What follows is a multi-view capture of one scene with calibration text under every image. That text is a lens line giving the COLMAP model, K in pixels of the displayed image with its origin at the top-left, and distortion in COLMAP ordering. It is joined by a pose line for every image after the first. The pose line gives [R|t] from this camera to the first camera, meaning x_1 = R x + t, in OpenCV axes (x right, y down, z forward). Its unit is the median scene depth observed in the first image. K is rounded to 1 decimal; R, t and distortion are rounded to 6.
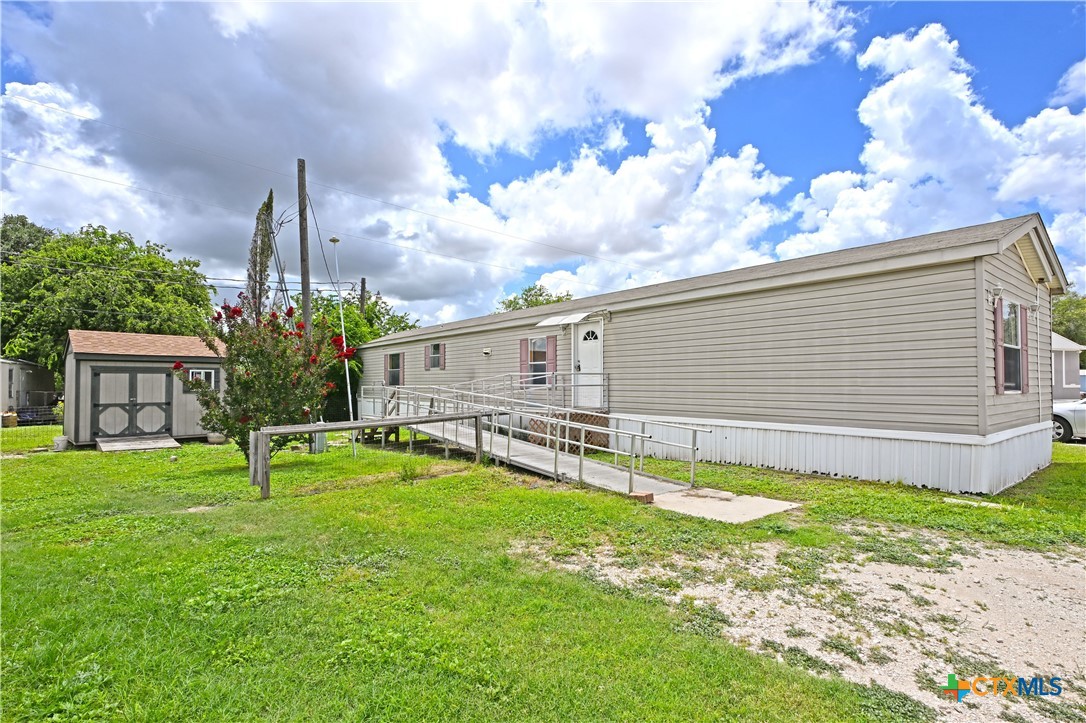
lens RADIAL K [[542.7, 0, 536.6], [0, 542.7, 363.4], [0, 0, 1]] dist [-0.001155, 0.000269]
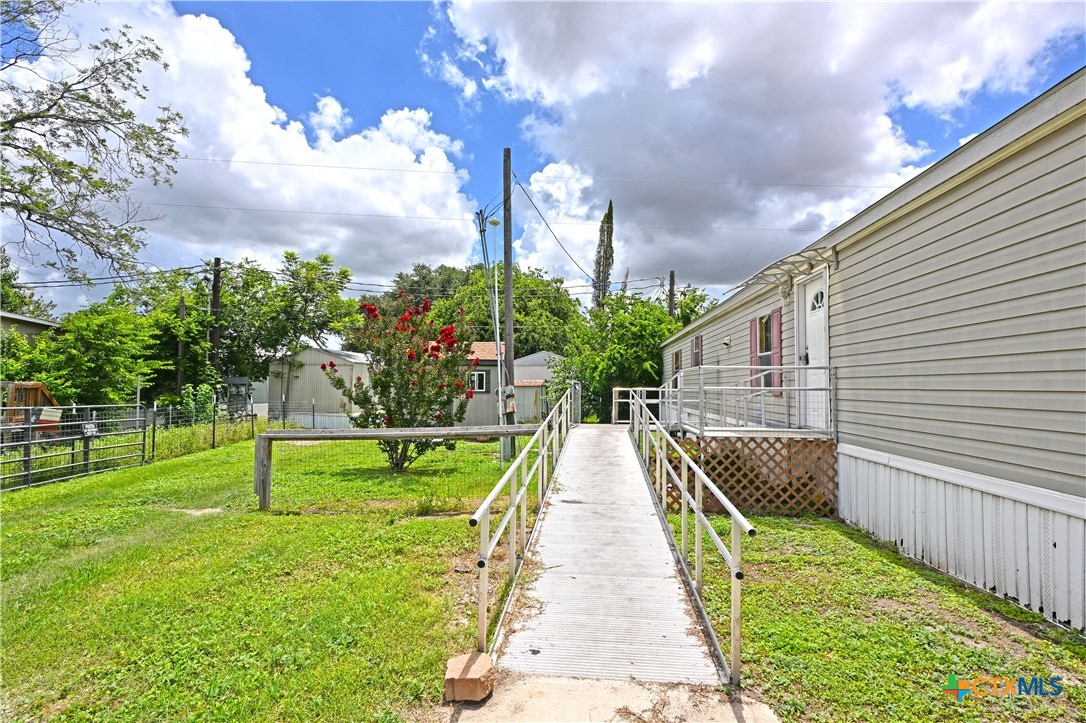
lens RADIAL K [[529.6, 0, 554.1], [0, 529.6, 368.9], [0, 0, 1]] dist [0.001446, -0.000252]
pose [[0.725108, -0.014314, -0.688486, 0.131491], [0.014890, 0.999876, -0.005106, 0.008431], [0.688474, -0.006549, 0.725232, 0.197922]]
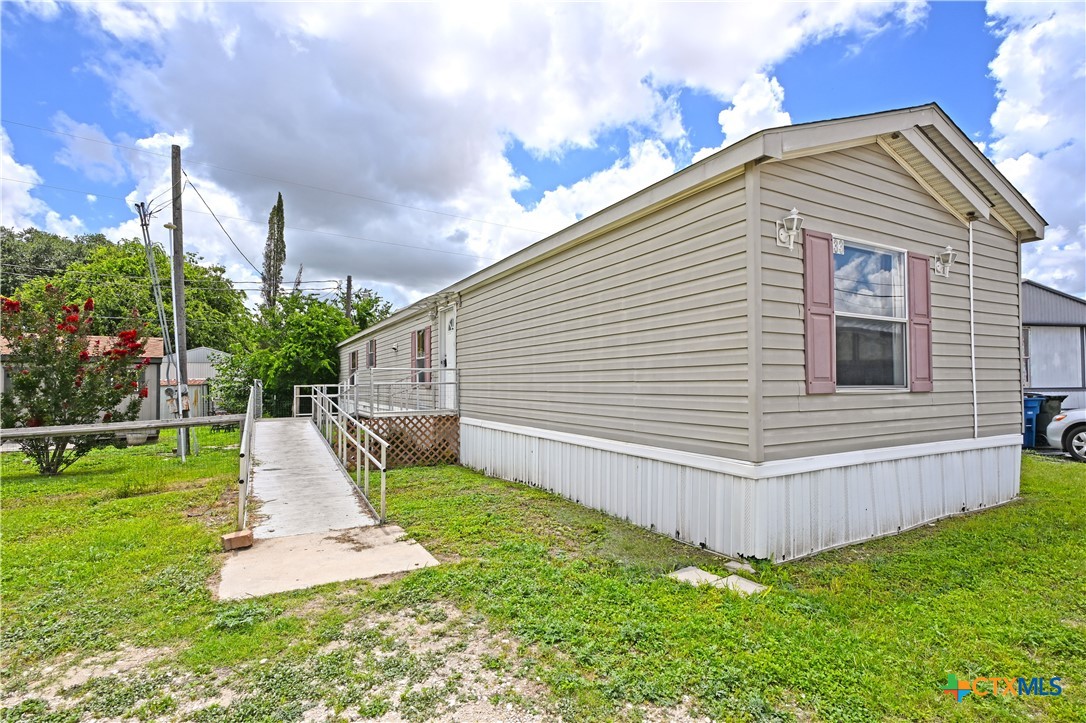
lens RADIAL K [[529.6, 0, 554.1], [0, 529.6, 368.9], [0, 0, 1]] dist [0.001446, -0.000252]
pose [[0.985714, -0.008241, -0.168228, 0.187256], [0.009771, 0.999918, 0.008268, 0.005889], [0.168146, -0.009794, 0.985713, 0.102102]]
